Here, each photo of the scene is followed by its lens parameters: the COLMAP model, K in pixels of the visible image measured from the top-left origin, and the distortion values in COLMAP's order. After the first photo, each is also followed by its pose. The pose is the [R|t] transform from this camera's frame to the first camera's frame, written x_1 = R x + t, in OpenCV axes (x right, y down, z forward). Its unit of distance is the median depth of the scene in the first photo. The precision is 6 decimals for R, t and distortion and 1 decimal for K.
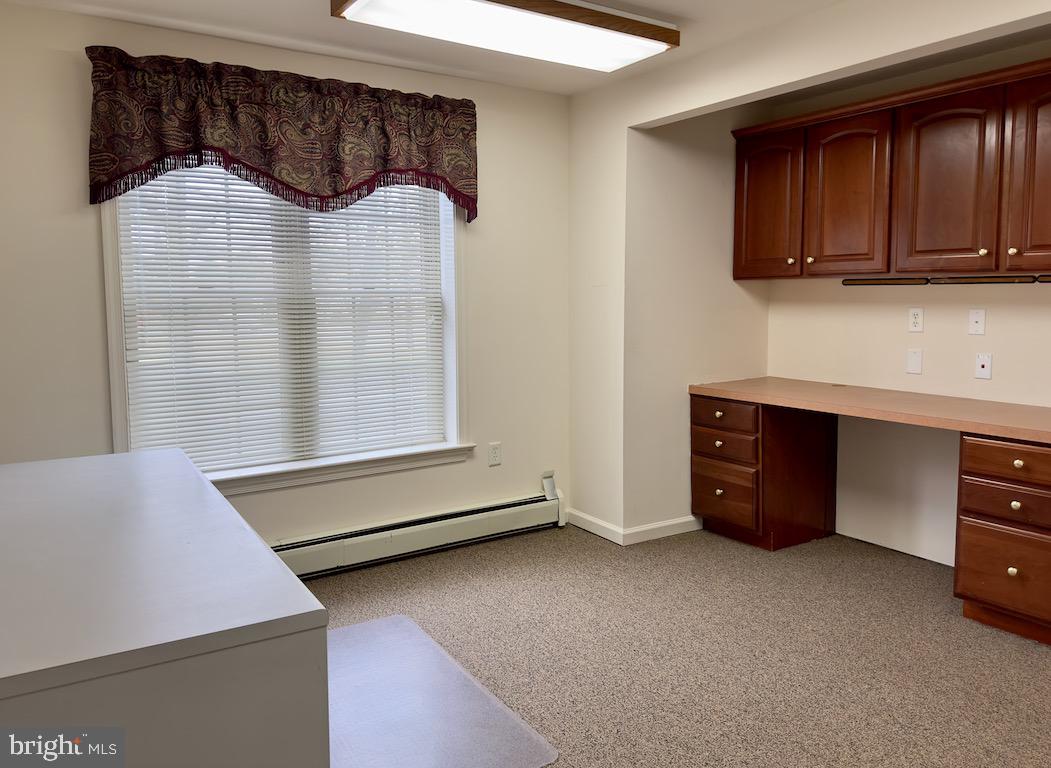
lens RADIAL K [[782.7, 0, 492.5], [0, 782.7, 362.5], [0, 0, 1]] dist [0.117850, -0.167485]
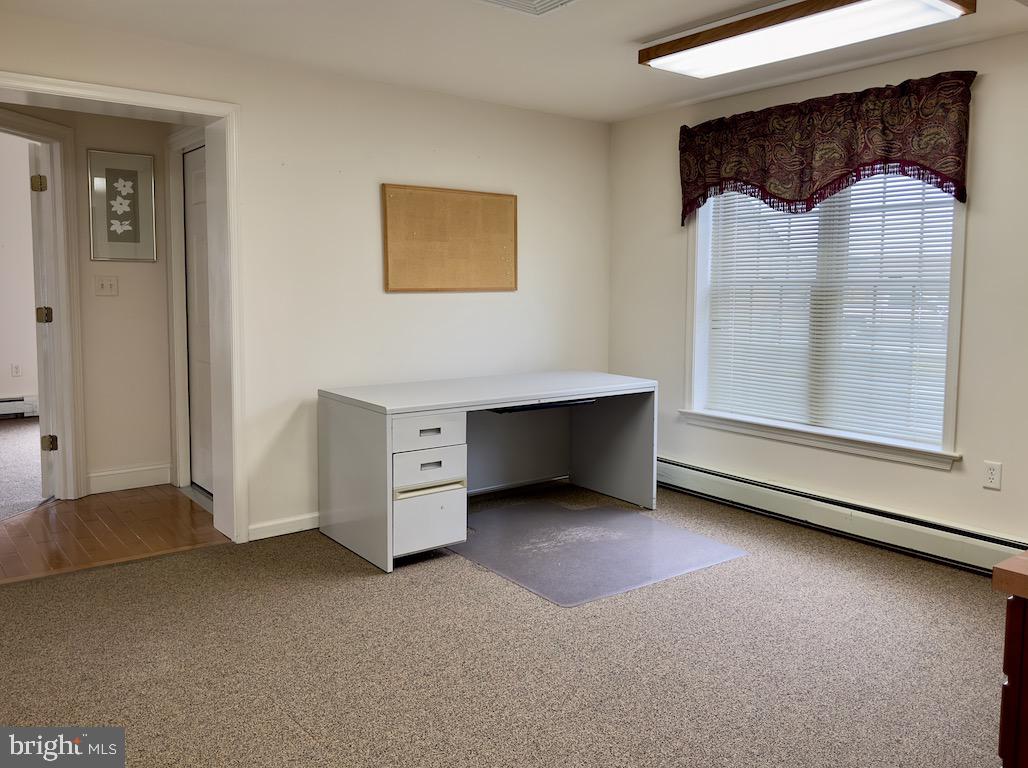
lens RADIAL K [[776.7, 0, 531.5], [0, 776.7, 362.9], [0, 0, 1]] dist [0.153042, -0.239079]
pose [[0.112912, 0.105993, -0.987935, 0.897840], [-0.094319, 0.990947, 0.095536, -0.042818], [0.989118, 0.082394, 0.121887, 0.460227]]
